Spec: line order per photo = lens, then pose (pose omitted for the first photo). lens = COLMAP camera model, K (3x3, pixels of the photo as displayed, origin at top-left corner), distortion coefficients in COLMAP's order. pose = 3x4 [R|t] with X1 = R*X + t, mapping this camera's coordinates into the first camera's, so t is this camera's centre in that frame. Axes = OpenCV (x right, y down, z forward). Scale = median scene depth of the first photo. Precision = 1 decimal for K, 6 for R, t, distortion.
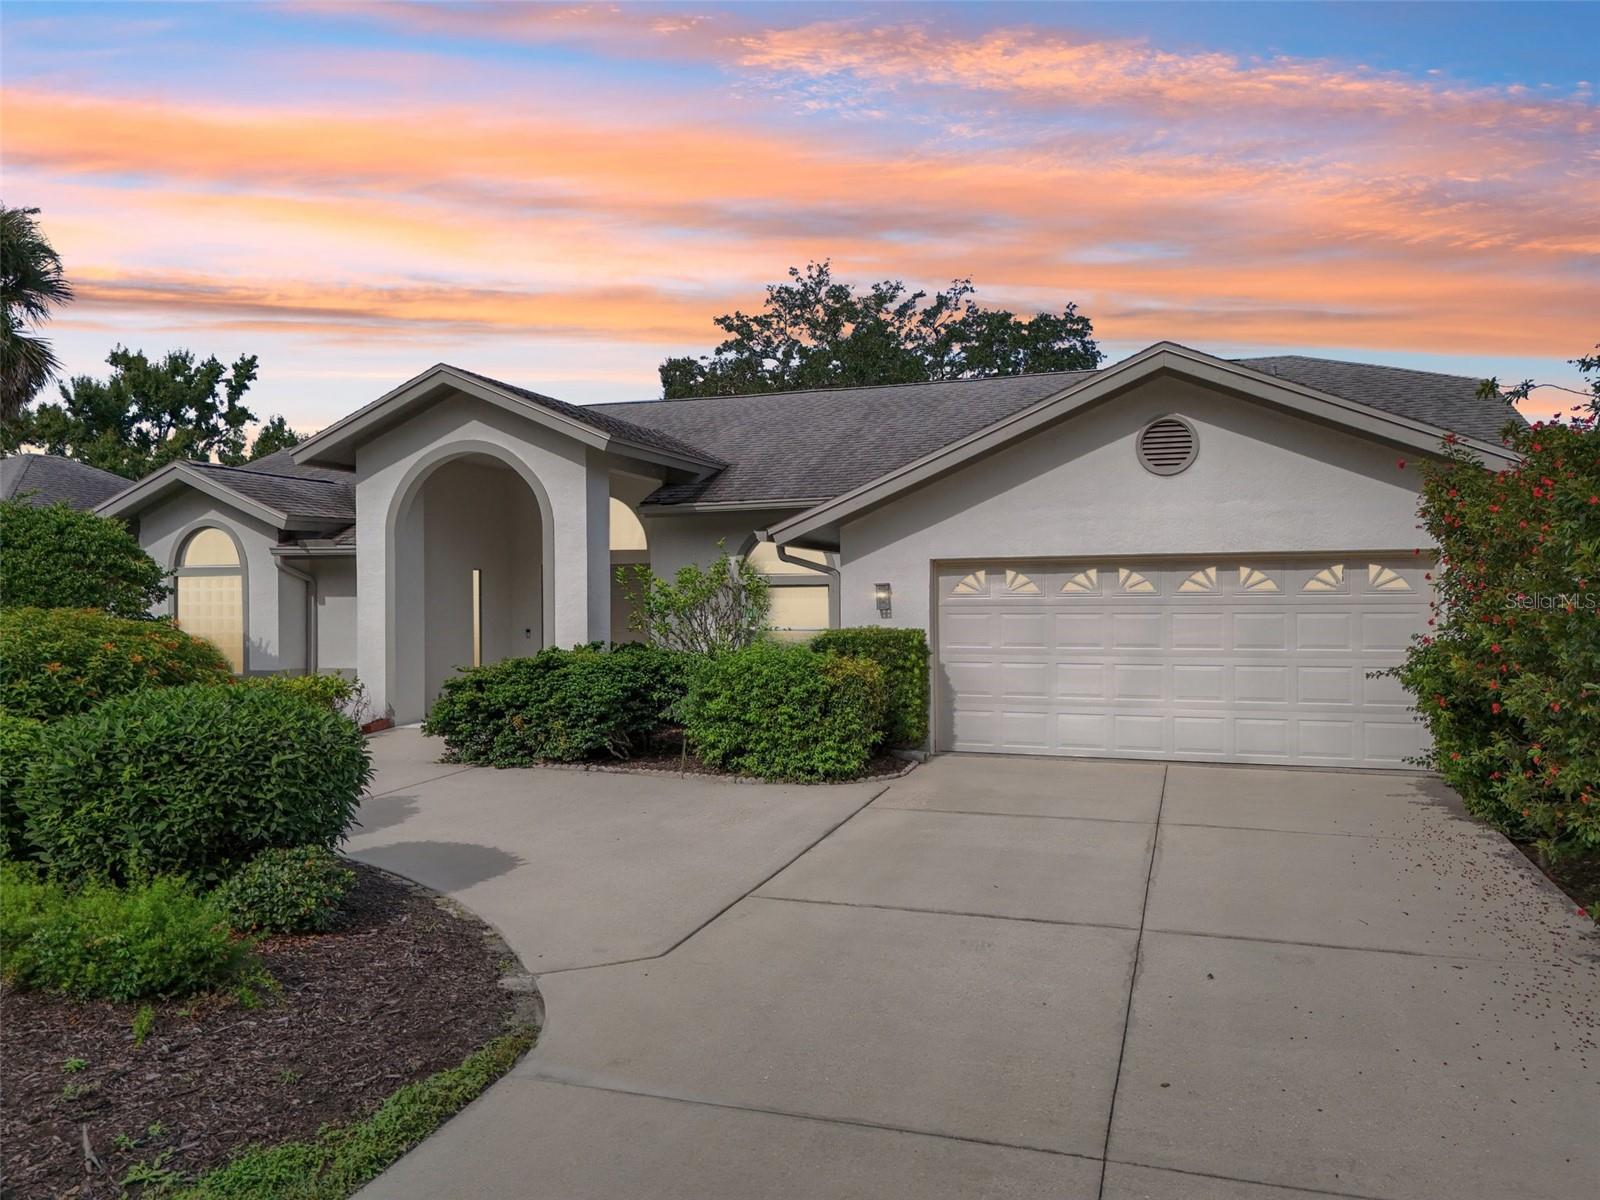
lens RADIAL K [[1175.3, 0, 804.8], [0, 1175.3, 594.5], [0, 0, 1]] dist [0.075366, -0.061895]
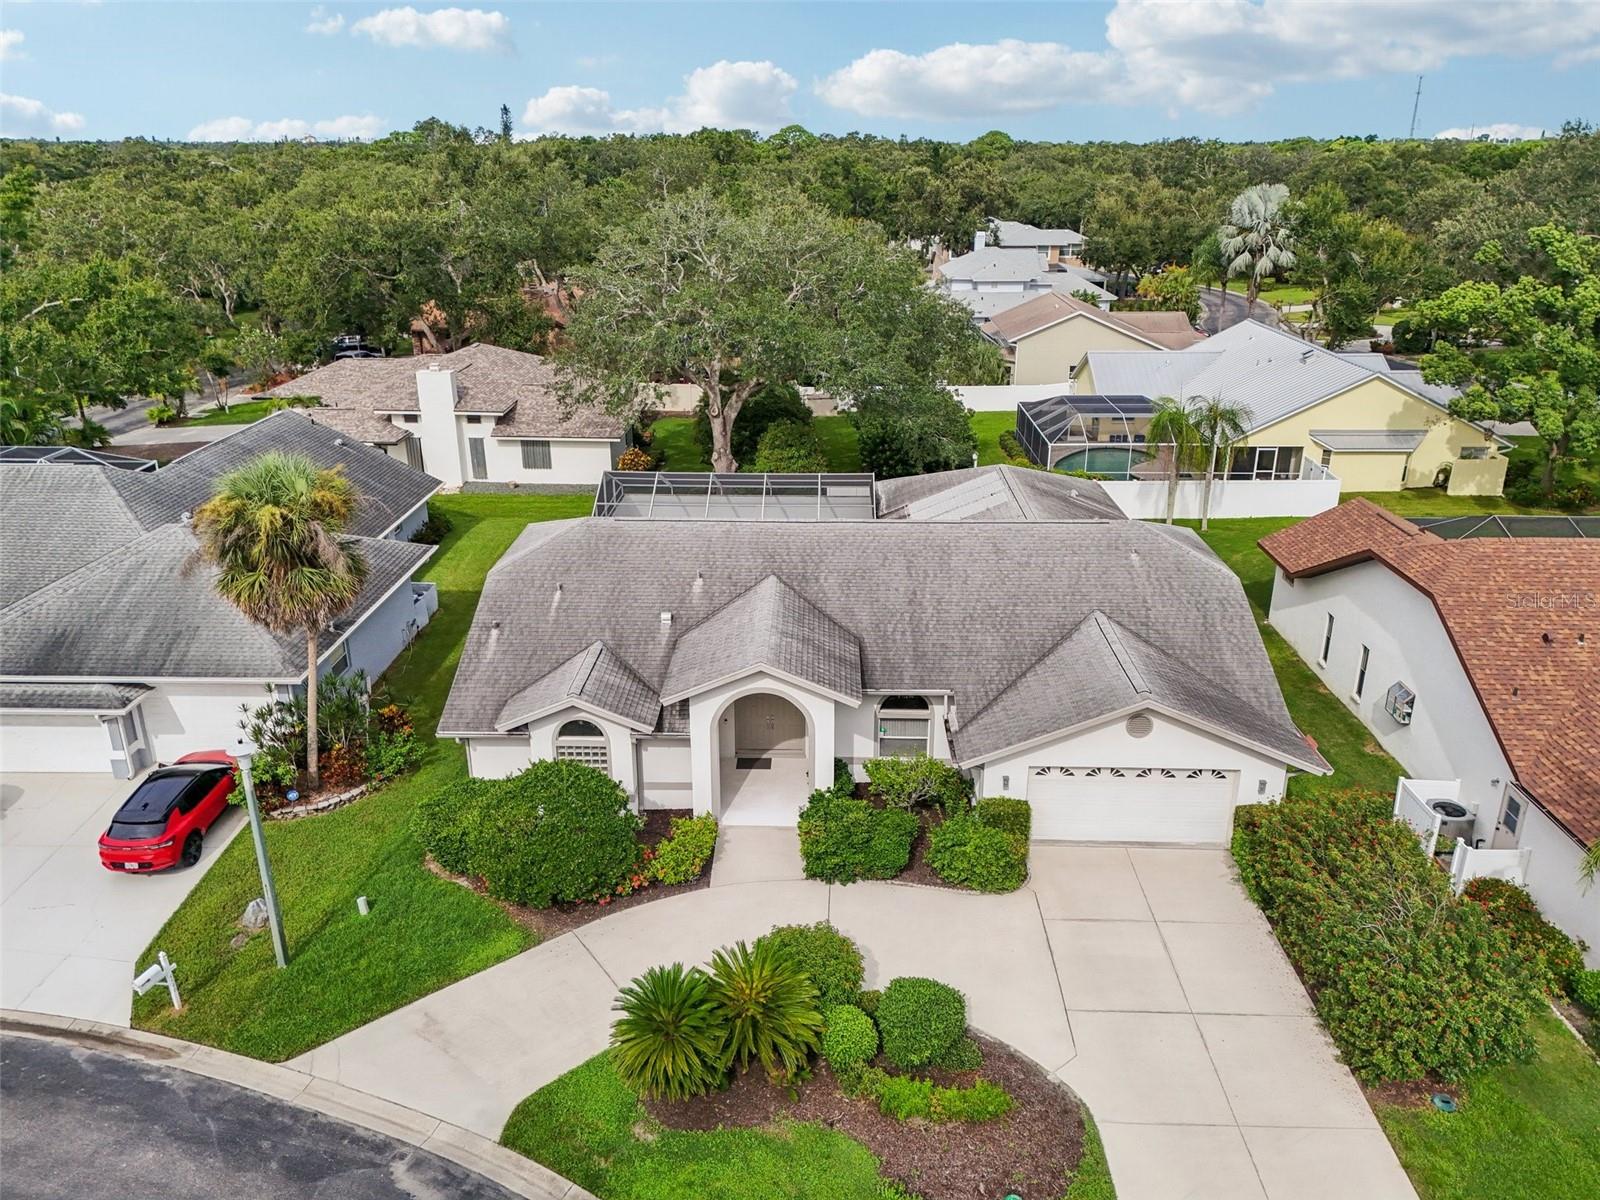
lens RADIAL K [[1175.3, 0, 804.8], [0, 1175.3, 594.5], [0, 0, 1]] dist [0.075366, -0.061895]
pose [[0.953707, -0.099290, 0.283876, -0.884867], [-0.008329, 0.934846, 0.354956, -1.111166], [-0.300623, -0.340888, 0.890742, -0.708535]]
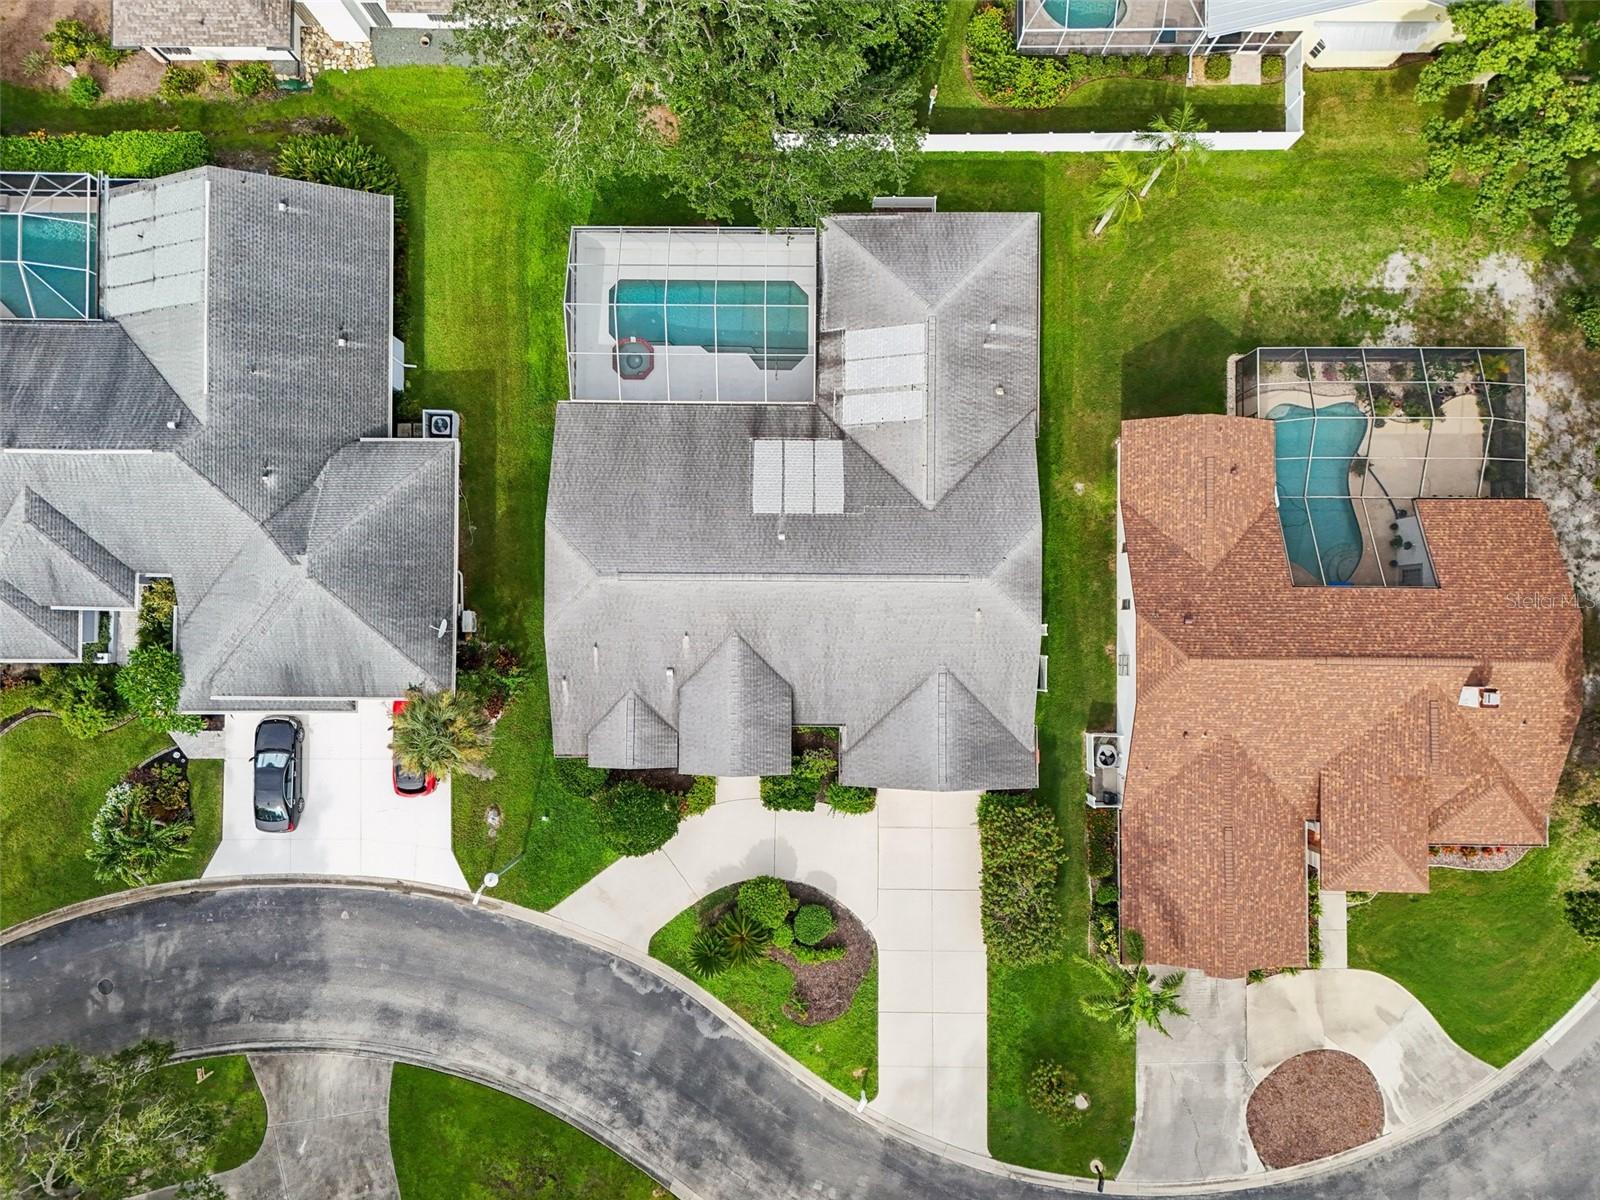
lens RADIAL K [[1175.3, 0, 804.8], [0, 1175.3, 594.5], [0, 0, 1]] dist [0.075366, -0.061895]
pose [[0.948661, -0.315912, 0.015530, -0.011689], [-0.008066, 0.024922, 0.999657, -4.124137], [-0.316191, -0.948461, 0.021095, 1.606637]]
